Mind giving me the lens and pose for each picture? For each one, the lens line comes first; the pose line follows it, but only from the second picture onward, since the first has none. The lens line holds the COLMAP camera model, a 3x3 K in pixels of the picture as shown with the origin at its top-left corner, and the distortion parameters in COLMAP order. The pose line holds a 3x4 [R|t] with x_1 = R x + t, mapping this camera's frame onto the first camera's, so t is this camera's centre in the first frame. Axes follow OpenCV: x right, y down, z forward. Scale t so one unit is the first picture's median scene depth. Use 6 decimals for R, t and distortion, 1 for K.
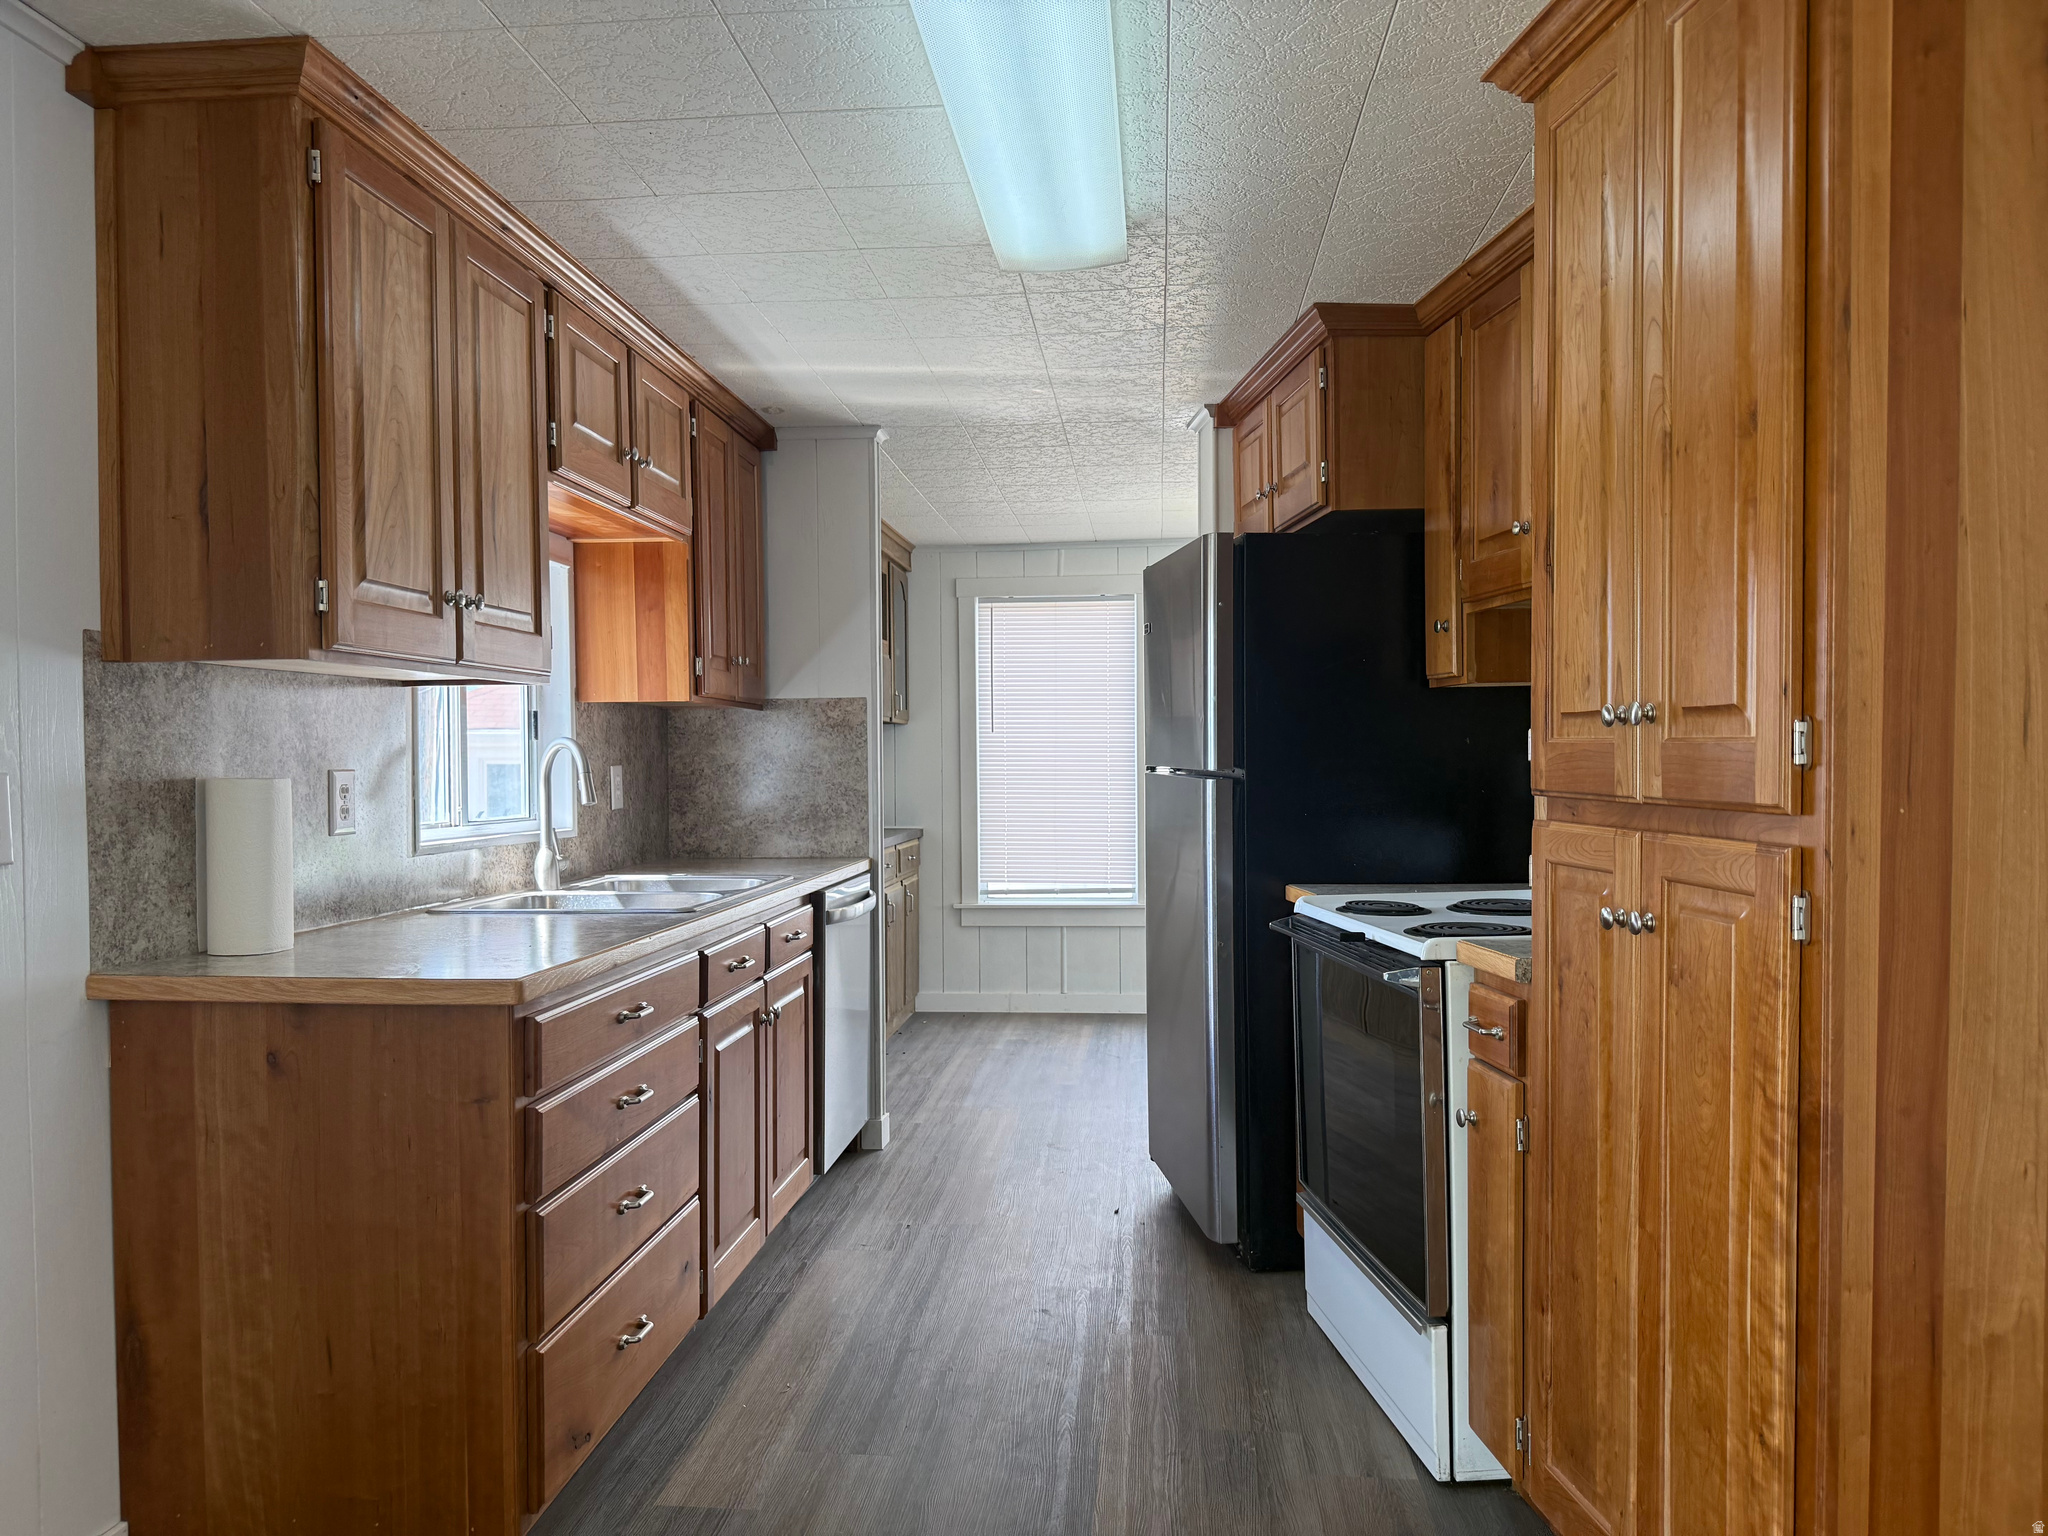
lens RADIAL K [[1467.1, 0, 1007.5], [0, 1467.1, 782.8], [0, 0, 1]] dist [0.101361, -0.150515]
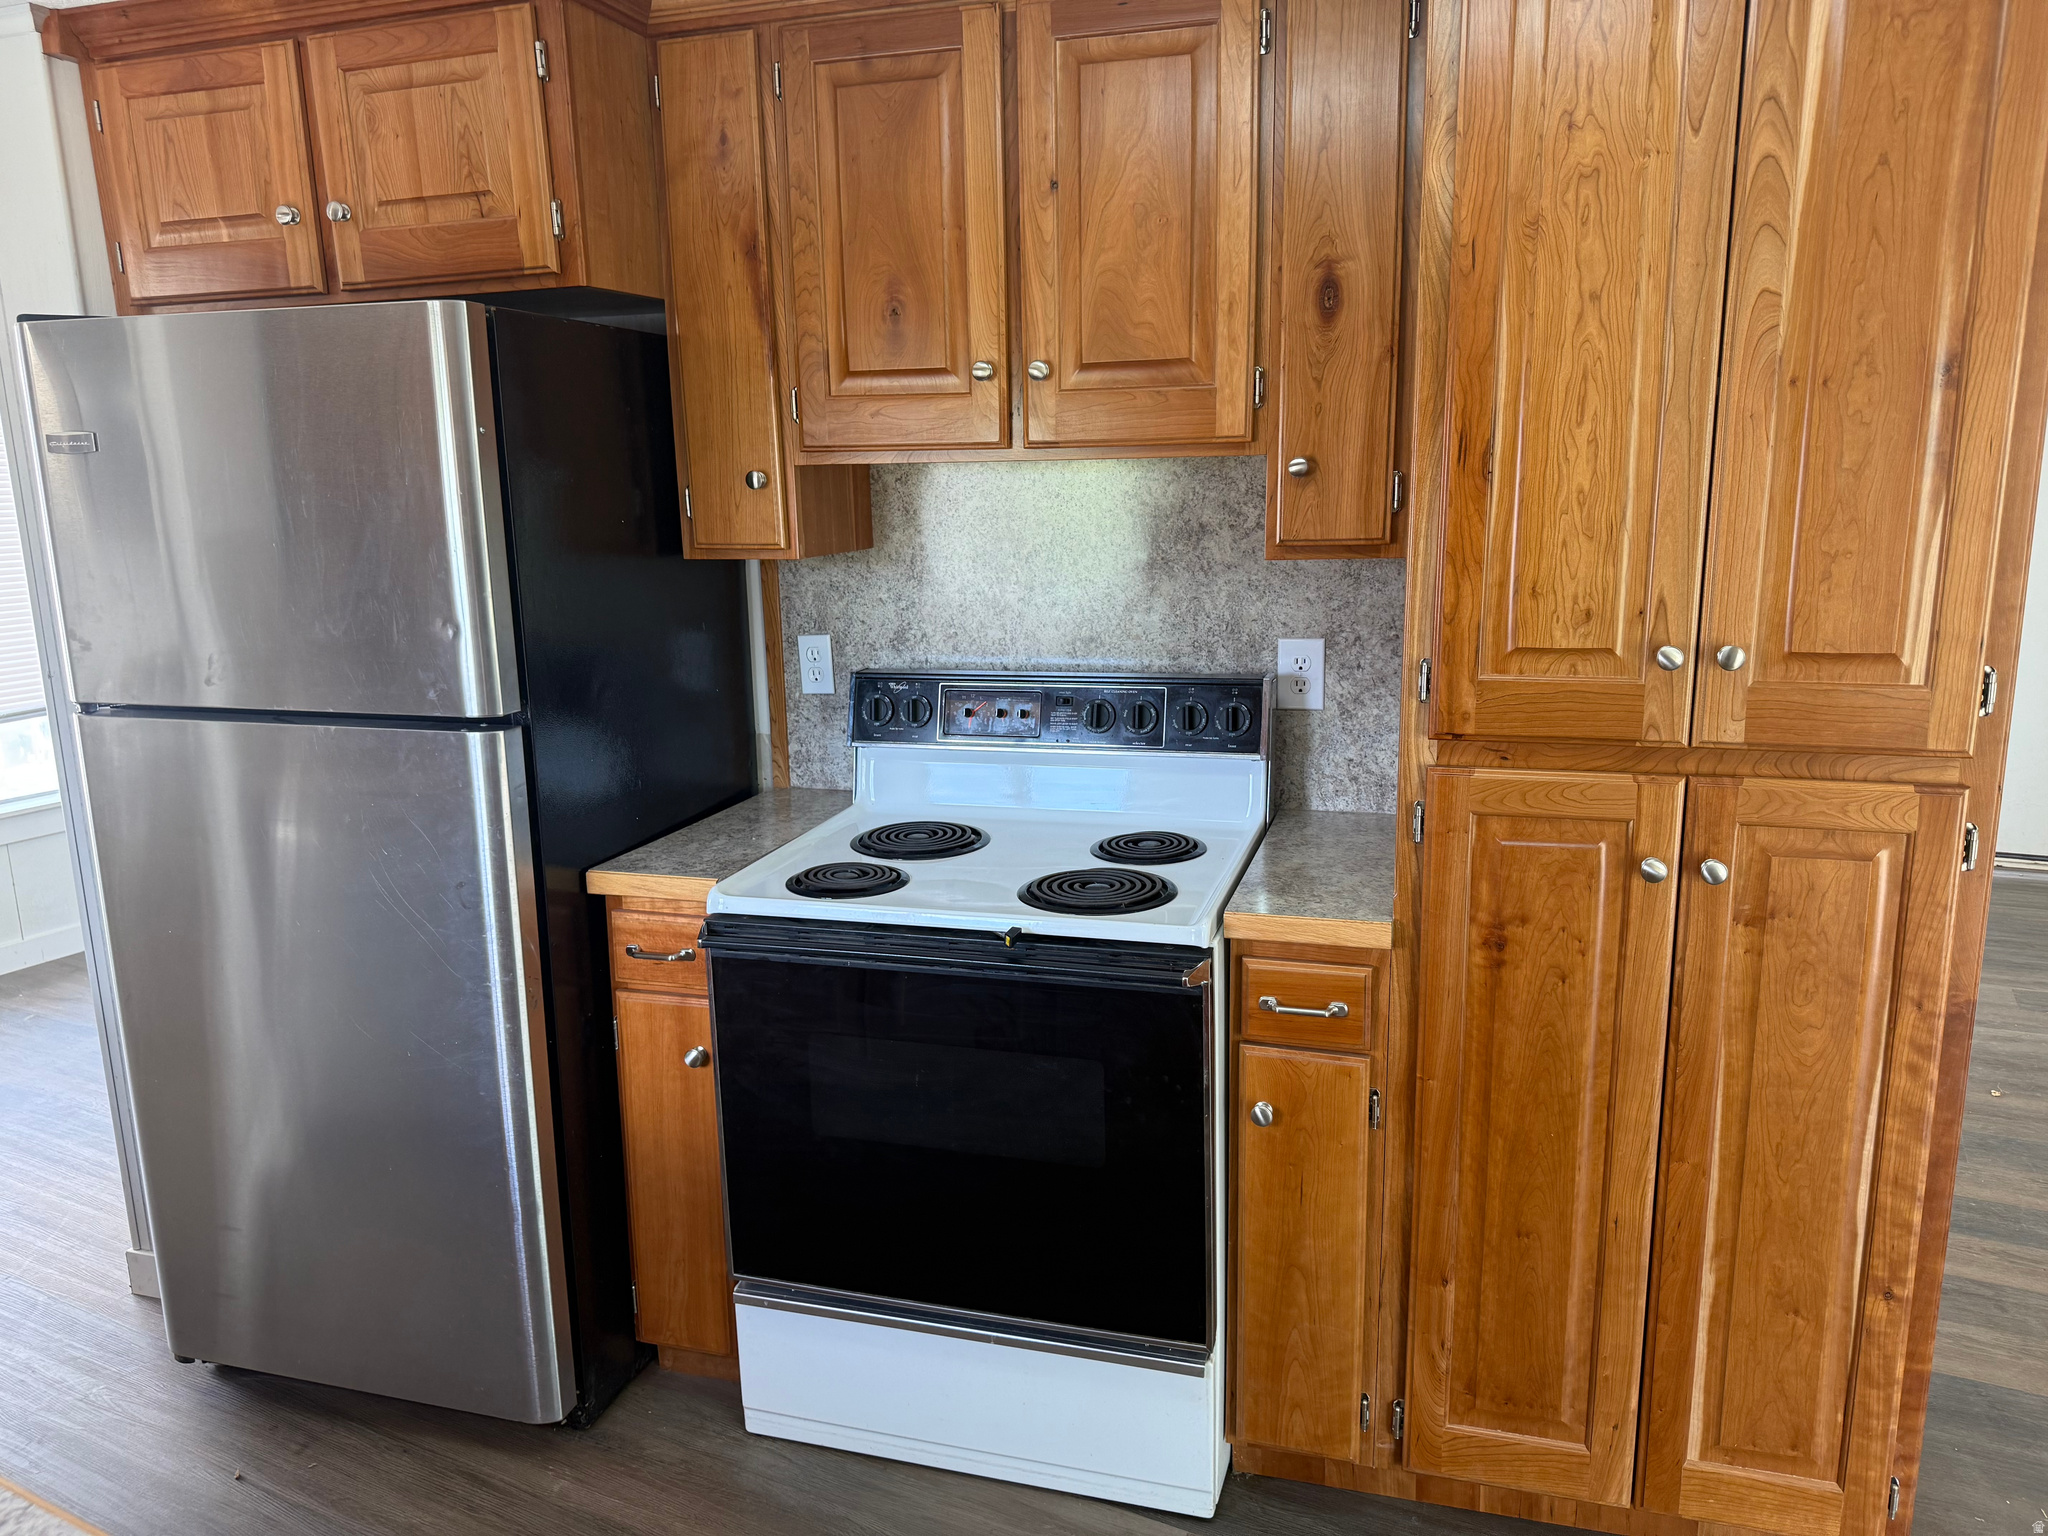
lens RADIAL K [[1427.2, 0, 1024.0], [0, 1427.2, 768.0], [0, 0, 1]] dist [0.119627, -0.162670]
pose [[0.358883, -0.181050, 0.915655, -0.412696], [0.032637, 0.982841, 0.181543, -0.110517], [-0.932812, -0.035268, 0.358634, 0.746089]]
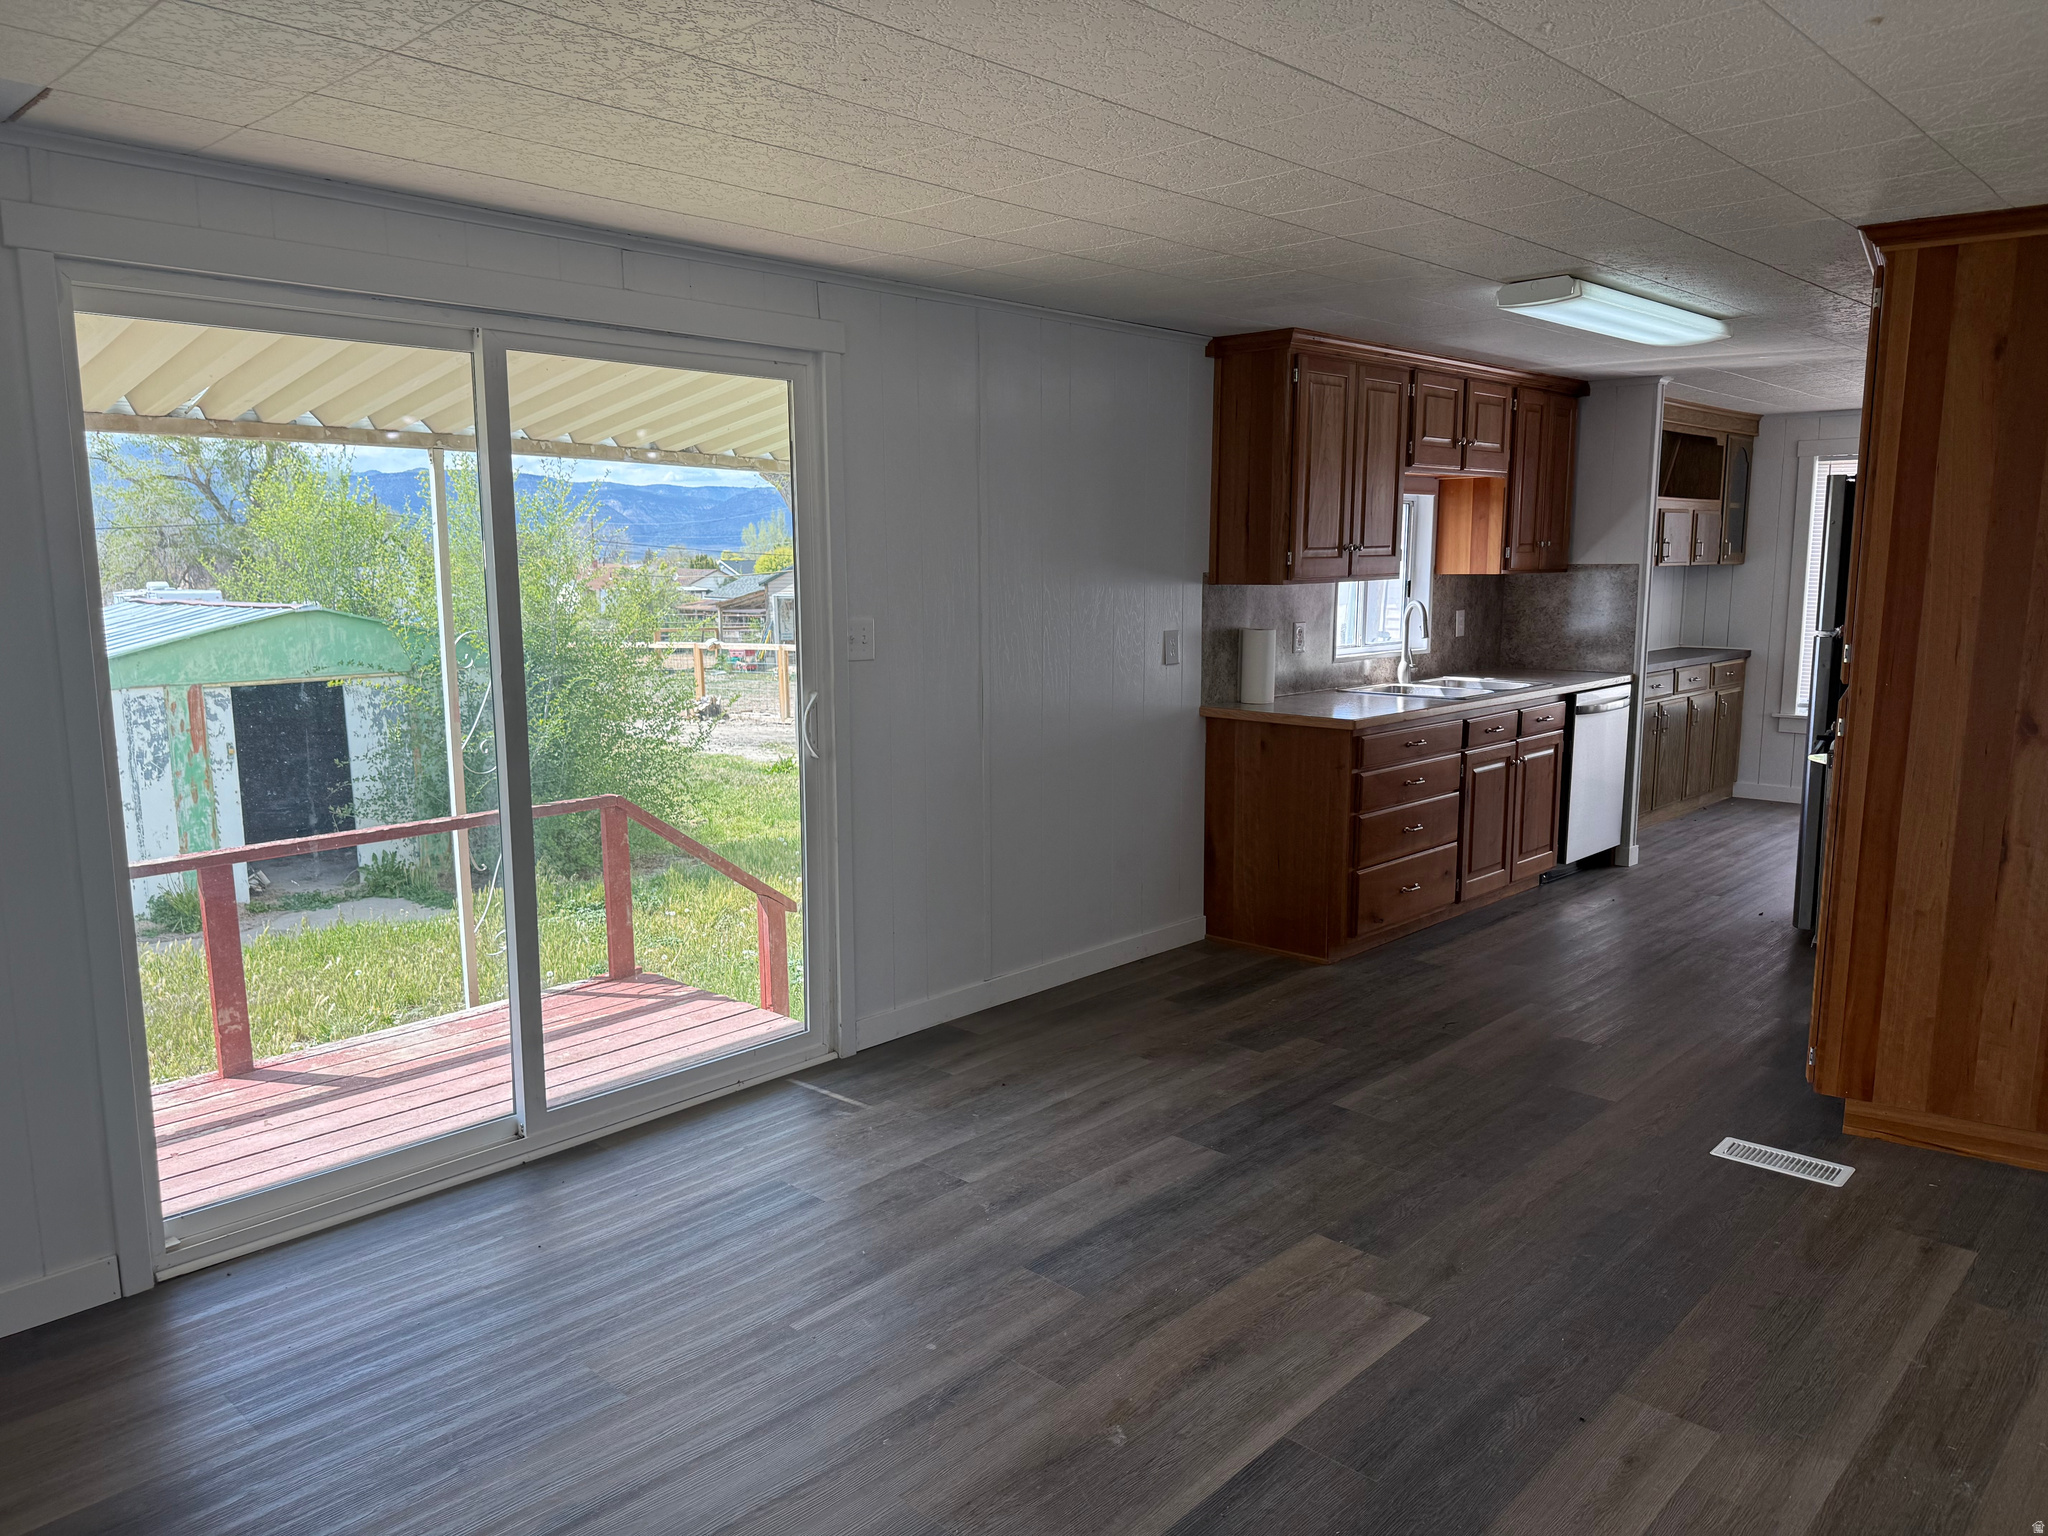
lens RADIAL K [[1467.1, 0, 1007.5], [0, 1467.1, 782.8], [0, 0, 1]] dist [0.101361, -0.150515]
pose [[0.798644, 0.099250, -0.593563, 0.508732], [-0.013192, 0.988957, 0.147614, -0.089033], [0.601659, -0.110060, 0.791134, -0.974043]]
